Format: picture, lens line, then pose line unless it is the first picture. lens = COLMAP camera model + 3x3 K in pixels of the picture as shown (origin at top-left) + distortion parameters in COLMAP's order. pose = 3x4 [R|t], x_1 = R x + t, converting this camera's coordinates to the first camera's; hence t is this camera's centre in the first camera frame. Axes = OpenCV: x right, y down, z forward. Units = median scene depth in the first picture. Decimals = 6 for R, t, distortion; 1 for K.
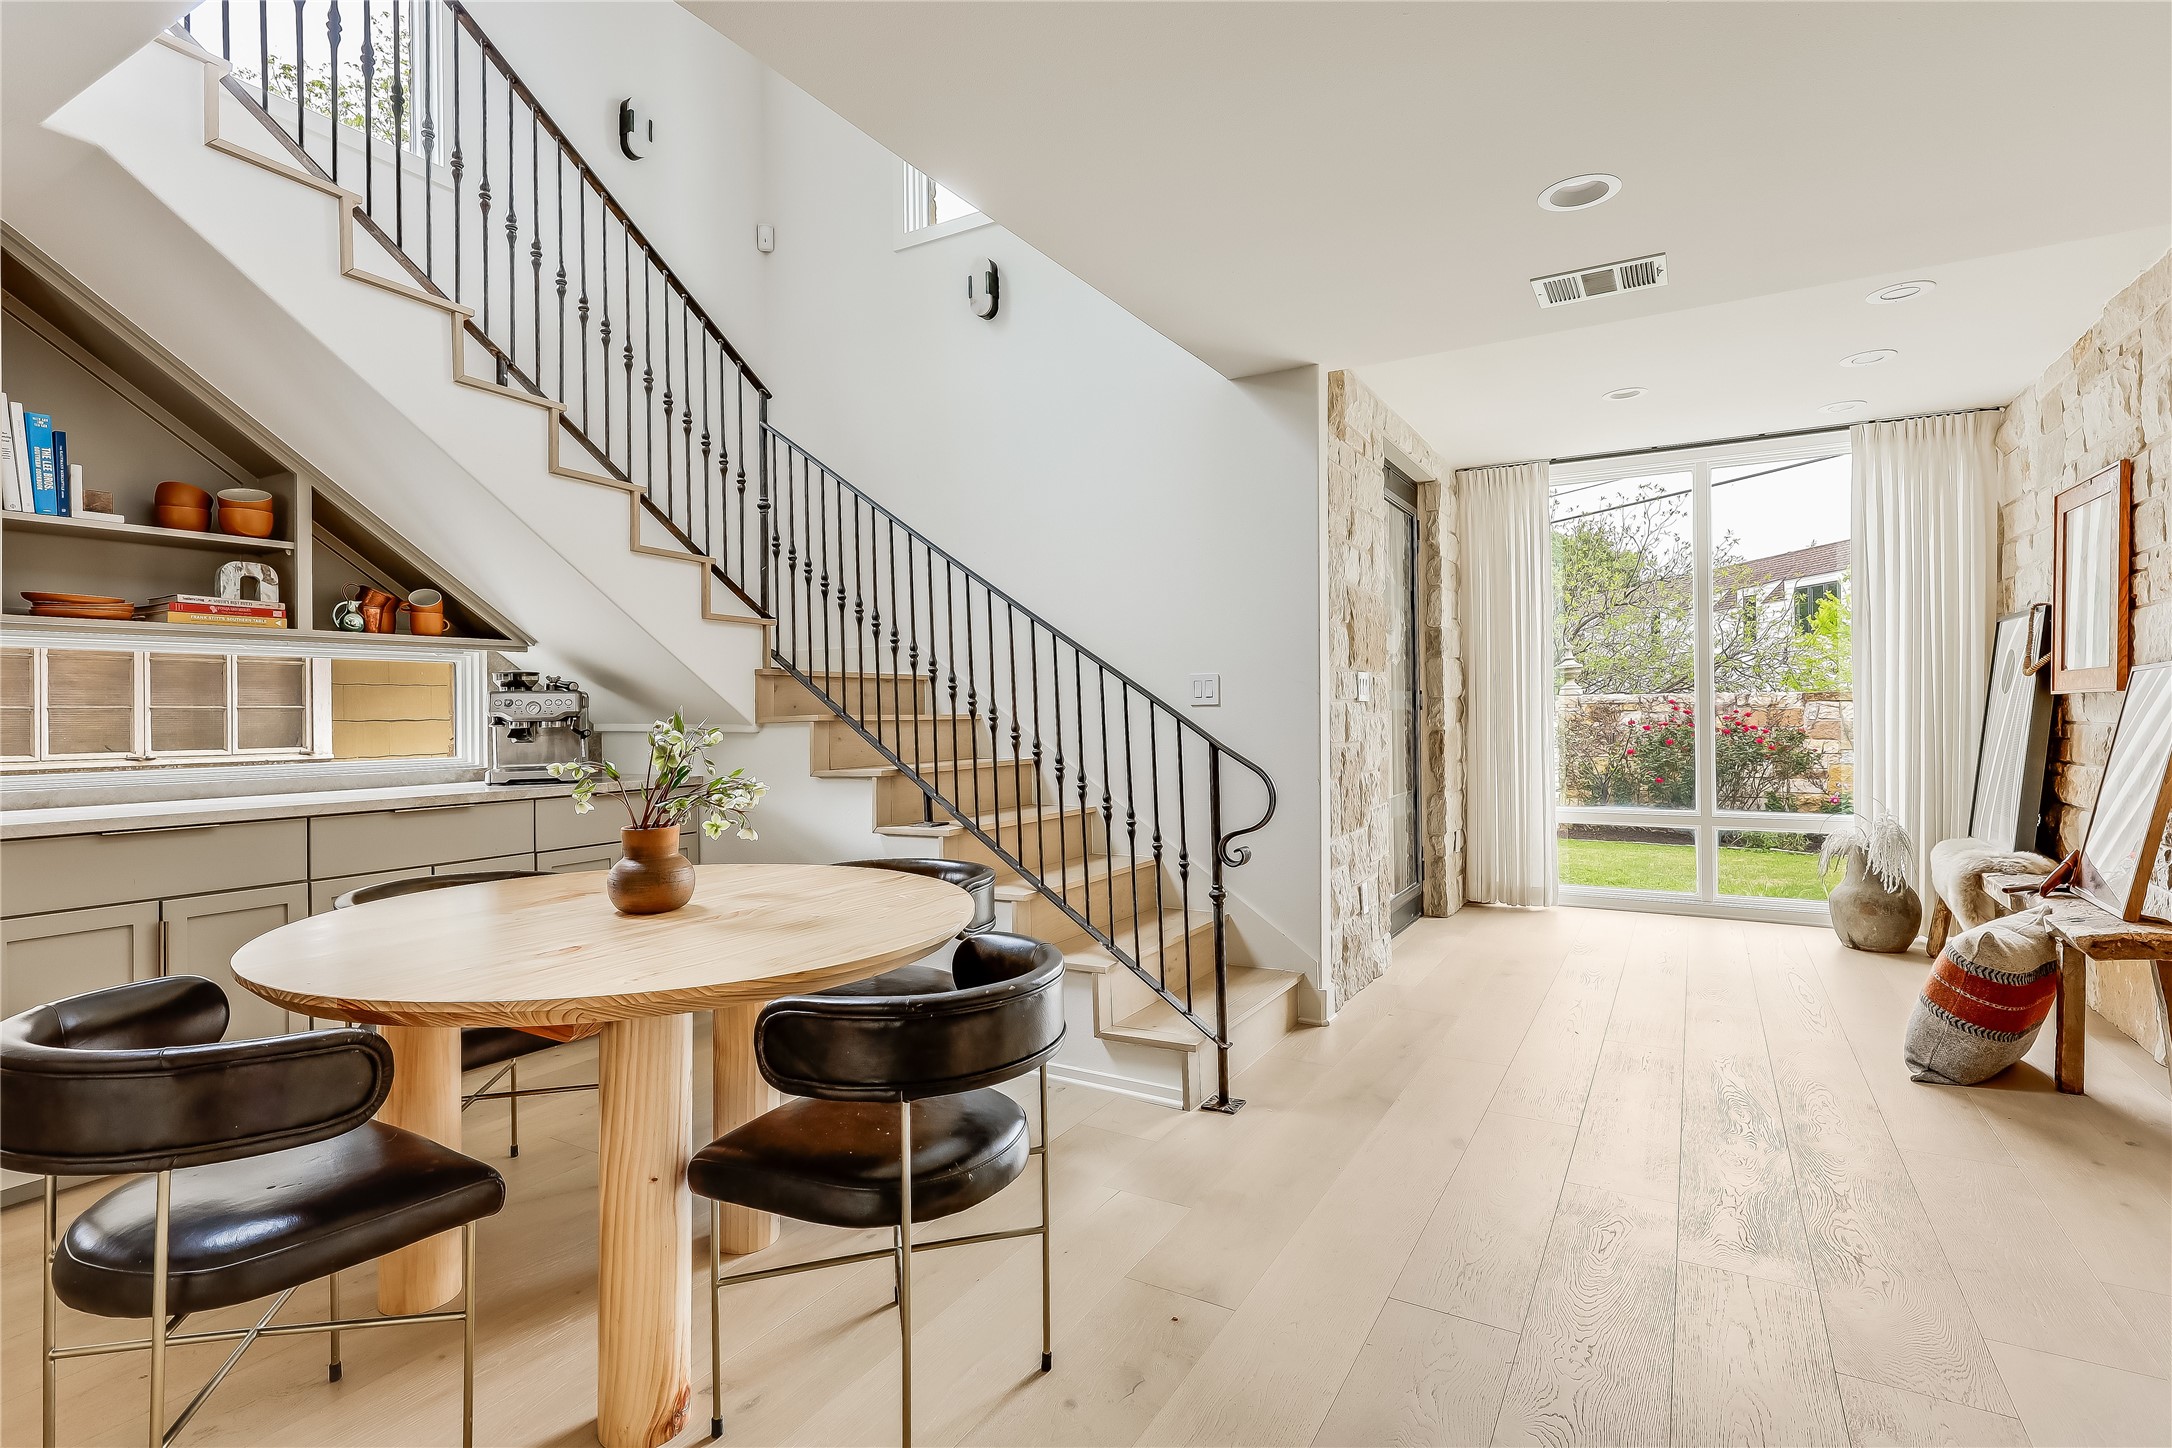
lens RADIAL K [[1043.0, 0, 1091.8], [0, 1043.0, 702.4], [0, 0, 1]] dist [0.002964, 0.000701]
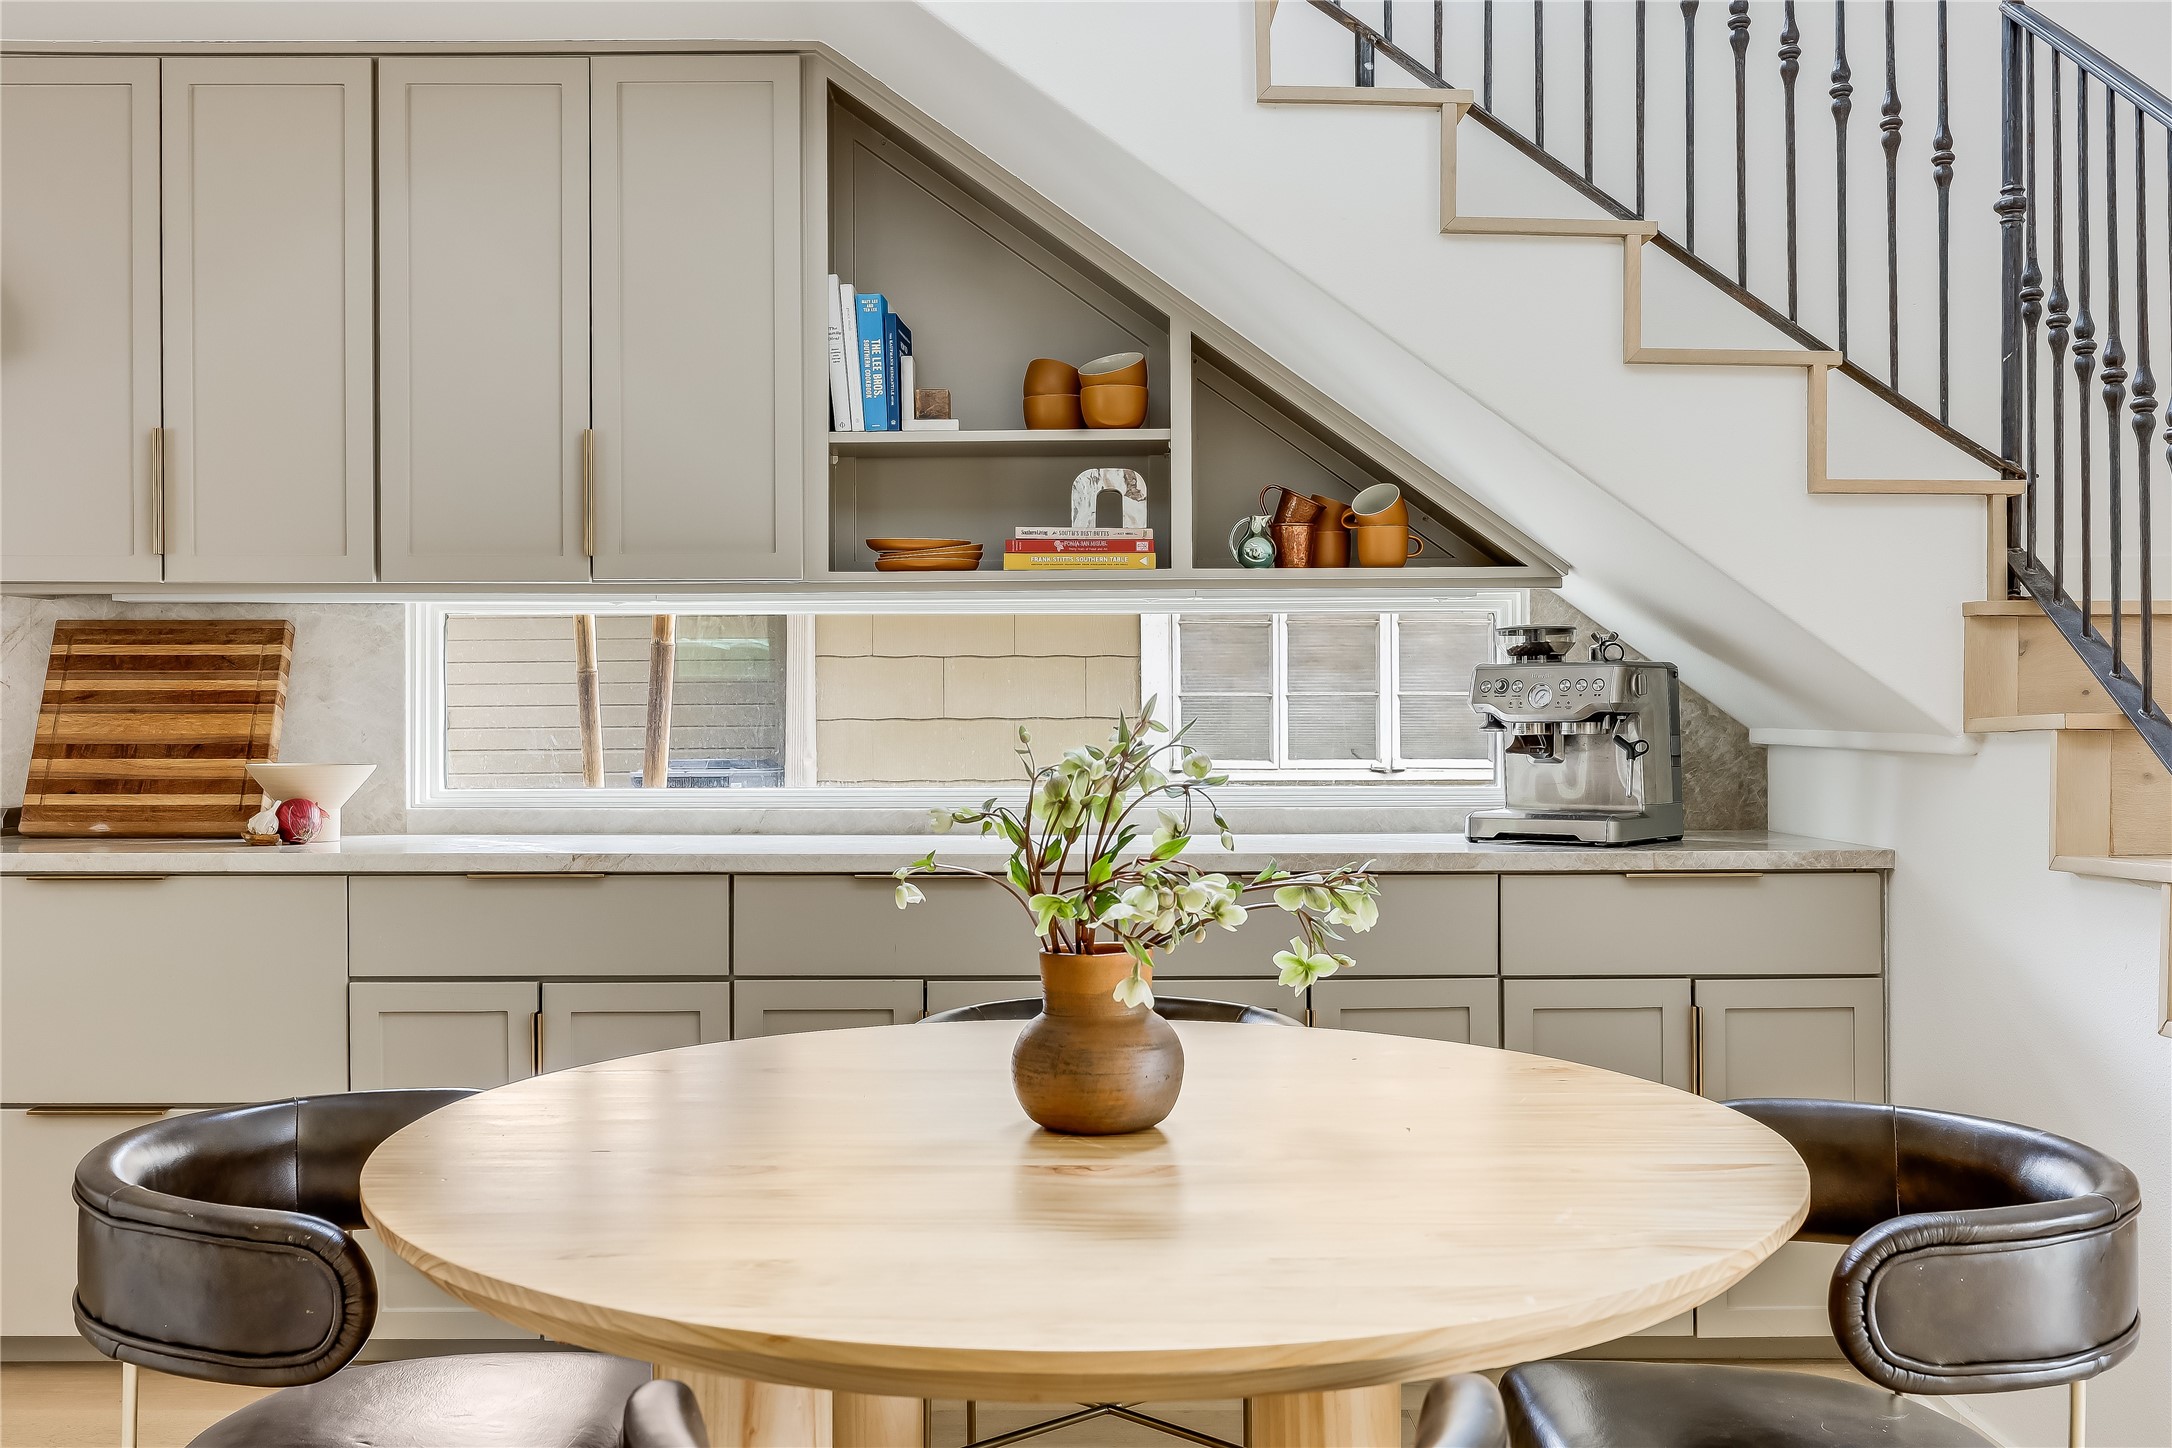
lens RADIAL K [[1988.0, 0, 1087.9], [0, 1988.0, 702.5], [0, 0, 1]] dist [0.009605, 0.000000]
pose [[0.512592, 0.002325, -0.858629, 0.194080], [0.006047, 0.999962, 0.006318, 0.001061], [0.858611, -0.008430, 0.512558, 0.306924]]
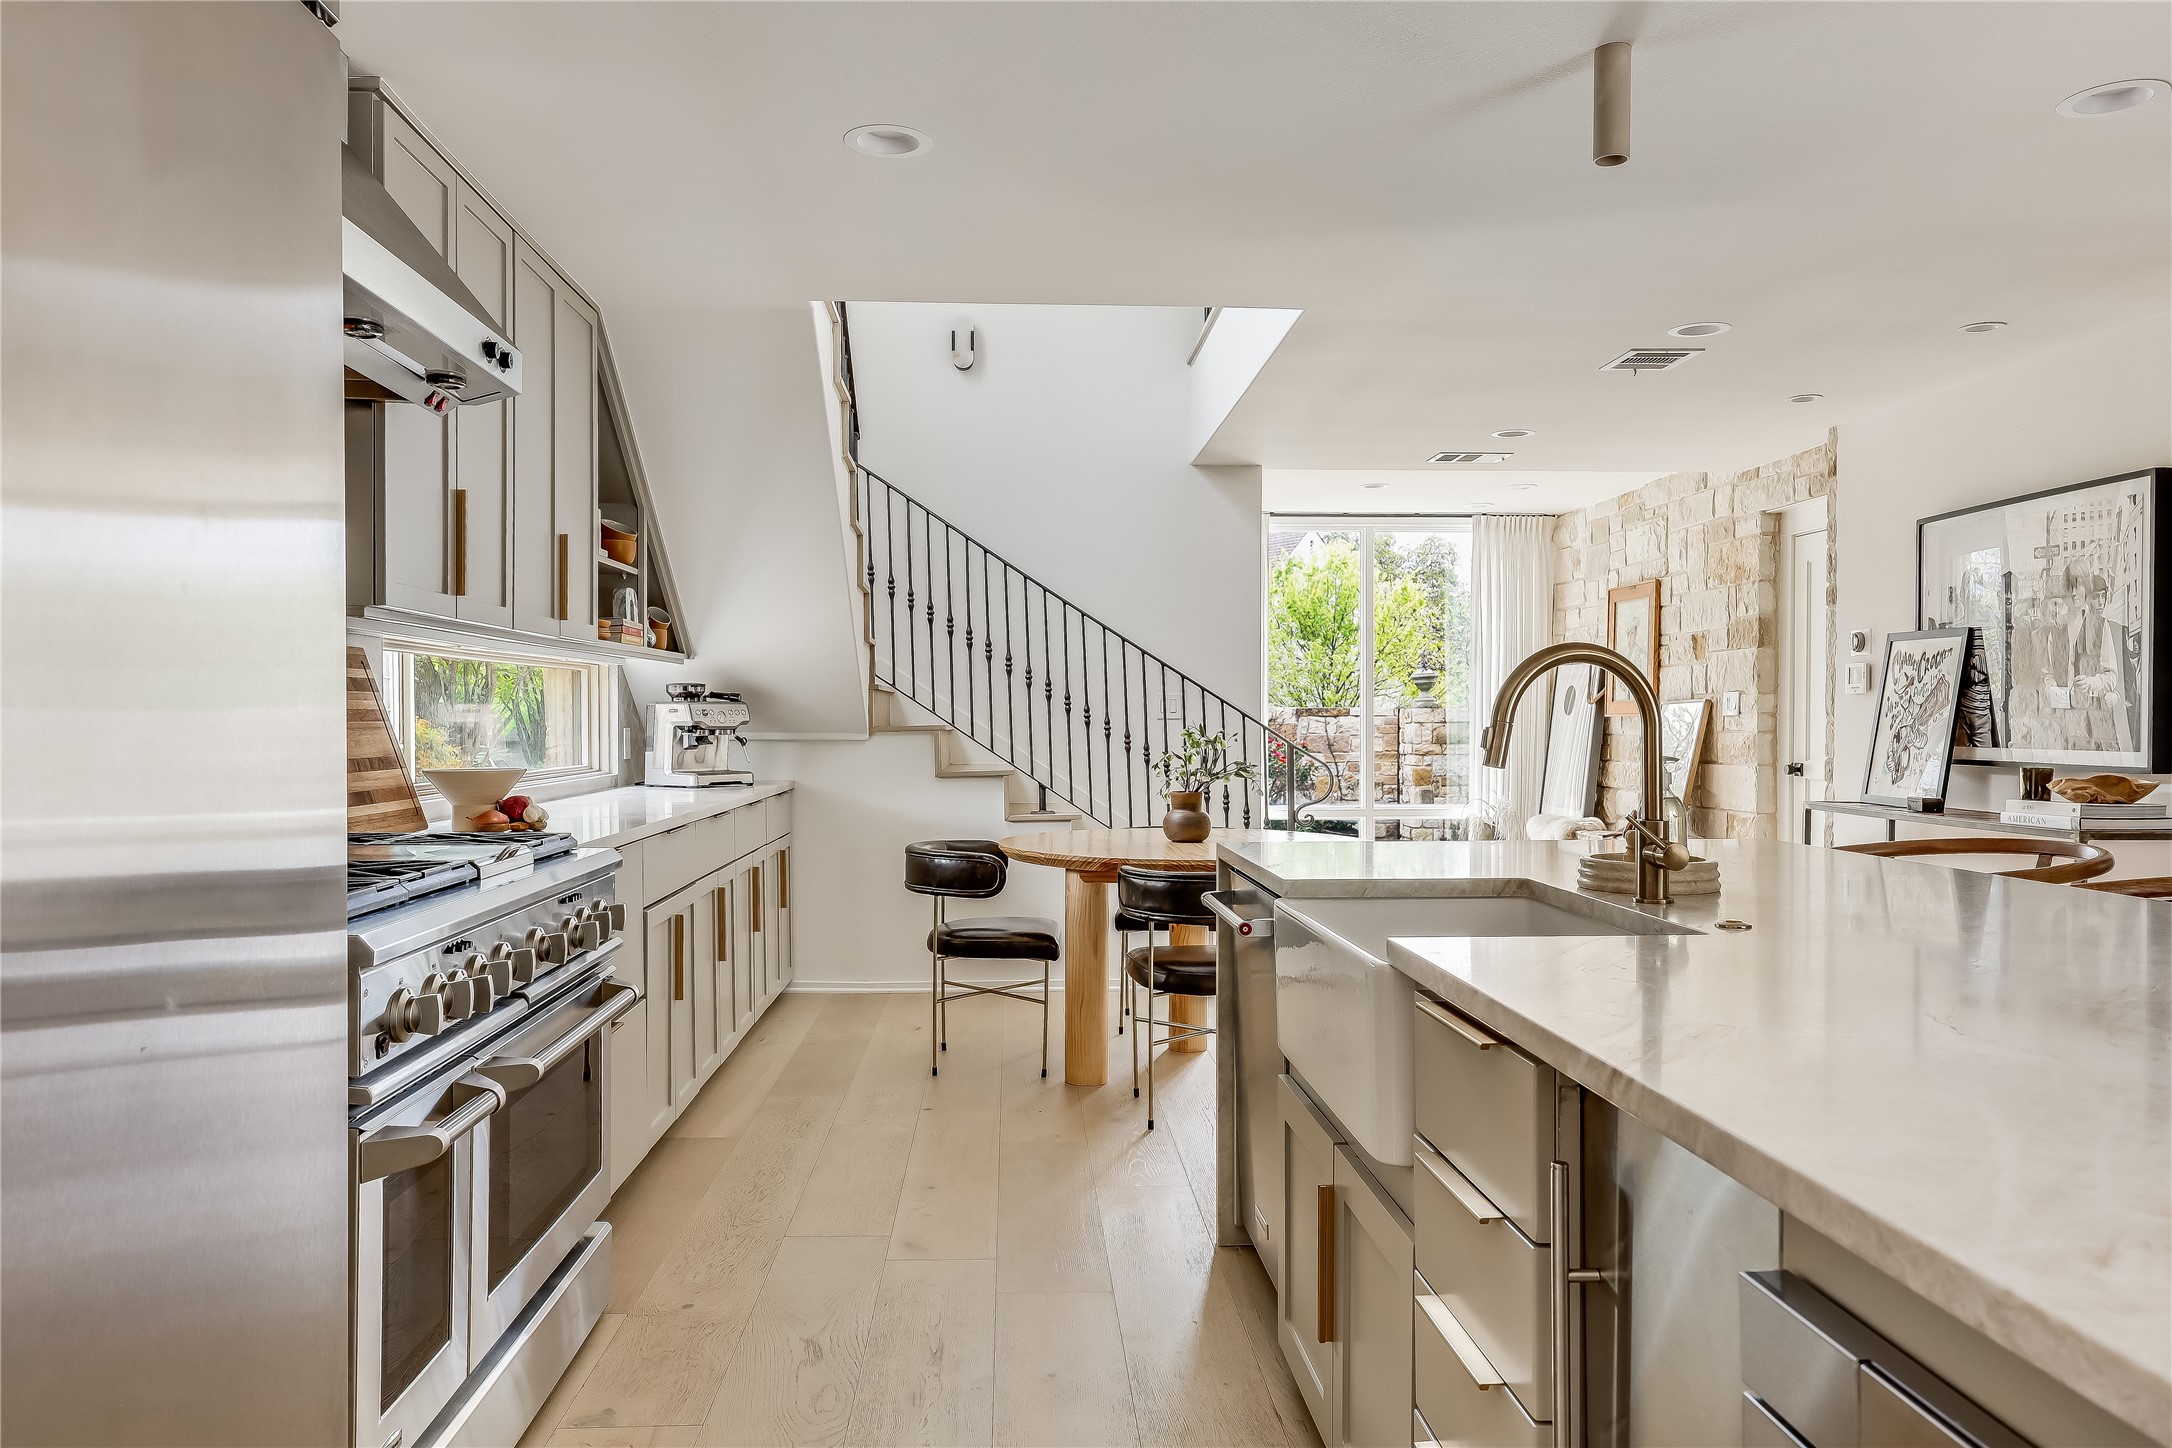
lens RADIAL K [[1525.9, 0, 1085.8], [0, 1525.9, 742.4], [0, 0, 1]] dist [0.004015, 0.000423]
pose [[0.840021, -0.000361, 0.542554, -1.089794], [-0.011428, 0.999766, 0.018357, -0.001900], [-0.542433, -0.021621, 0.839821, -0.558866]]
